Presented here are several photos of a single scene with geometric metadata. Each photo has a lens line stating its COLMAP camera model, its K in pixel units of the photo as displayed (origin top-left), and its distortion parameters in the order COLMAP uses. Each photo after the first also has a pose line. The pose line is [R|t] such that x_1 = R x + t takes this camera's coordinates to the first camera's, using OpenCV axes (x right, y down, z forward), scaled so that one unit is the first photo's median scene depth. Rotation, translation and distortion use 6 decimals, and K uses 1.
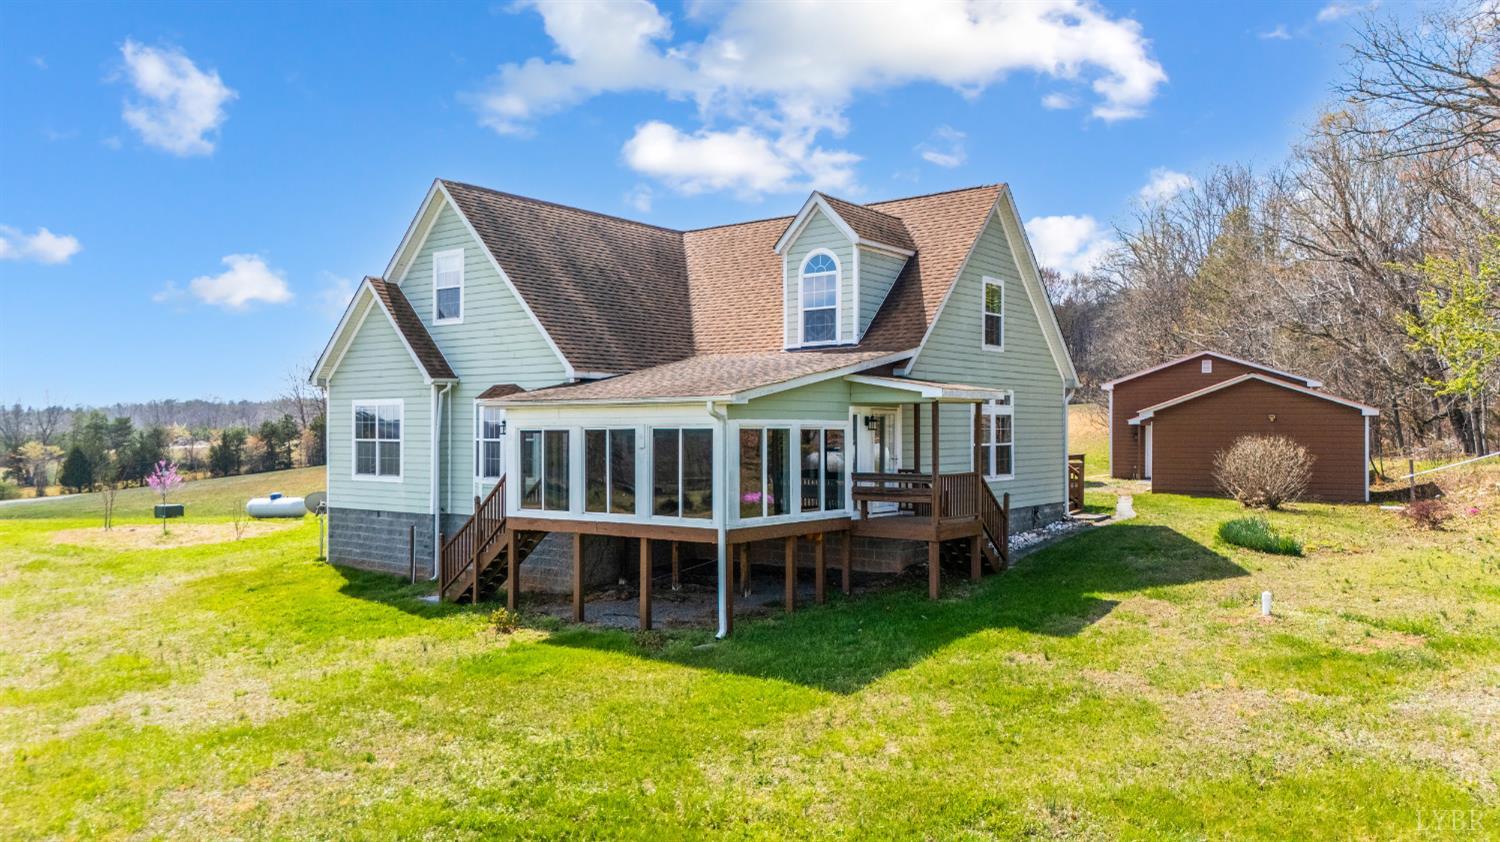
lens RADIAL K [[1092.2, 0, 750.0], [0, 1092.2, 421.0], [0, 0, 1]] dist [0.074496, -0.067302]
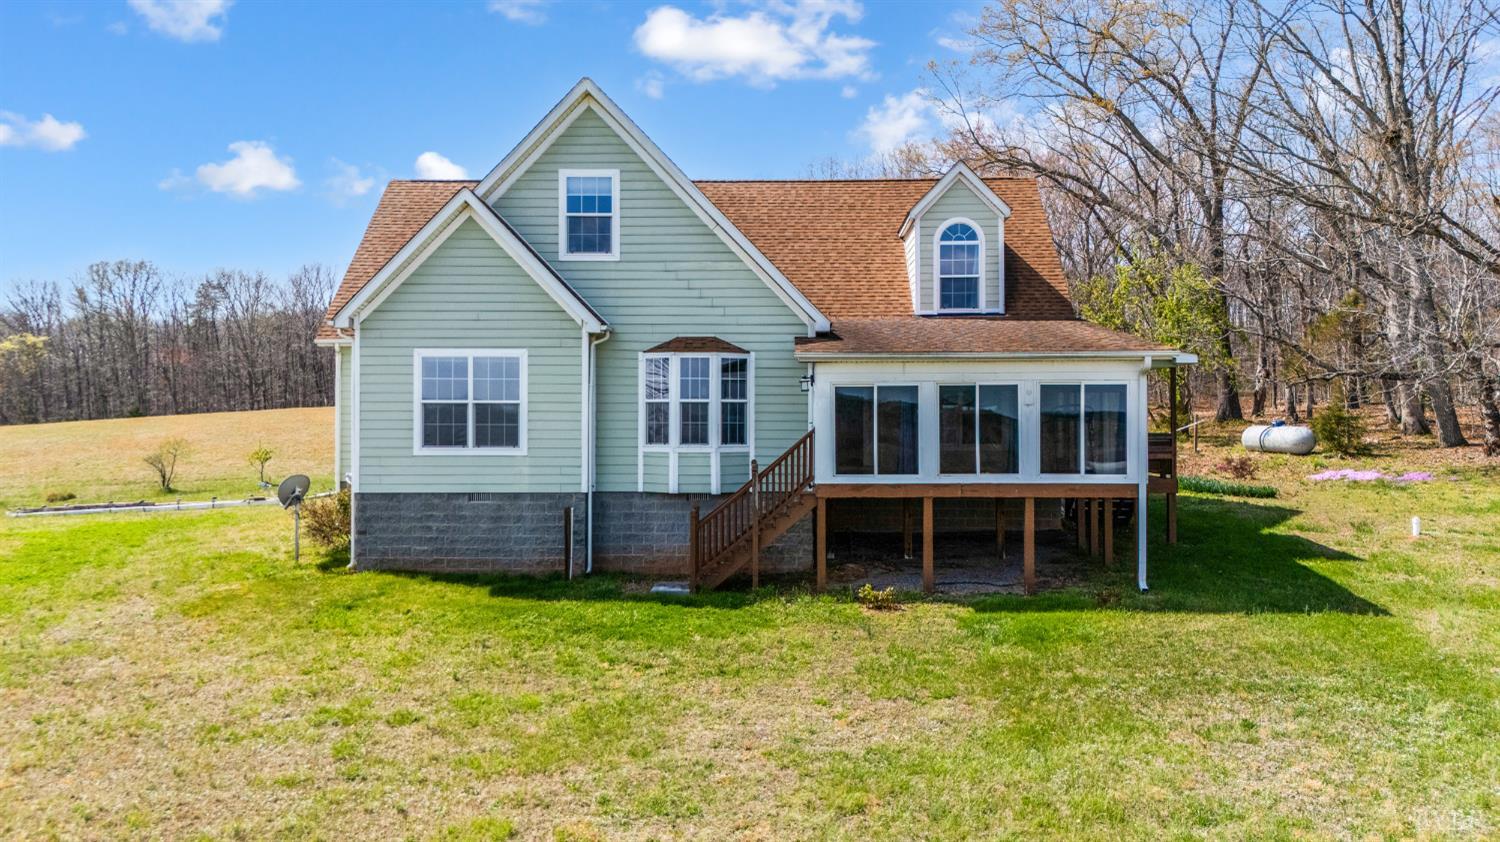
lens RADIAL K [[1092.2, 0, 750.0], [0, 1092.2, 421.0], [0, 0, 1]] dist [0.074496, -0.067302]
pose [[0.808112, 0.003194, 0.589020, -0.688421], [-0.006100, 0.999977, 0.002946, 0.029723], [-0.588997, -0.005974, 0.808113, 0.283668]]
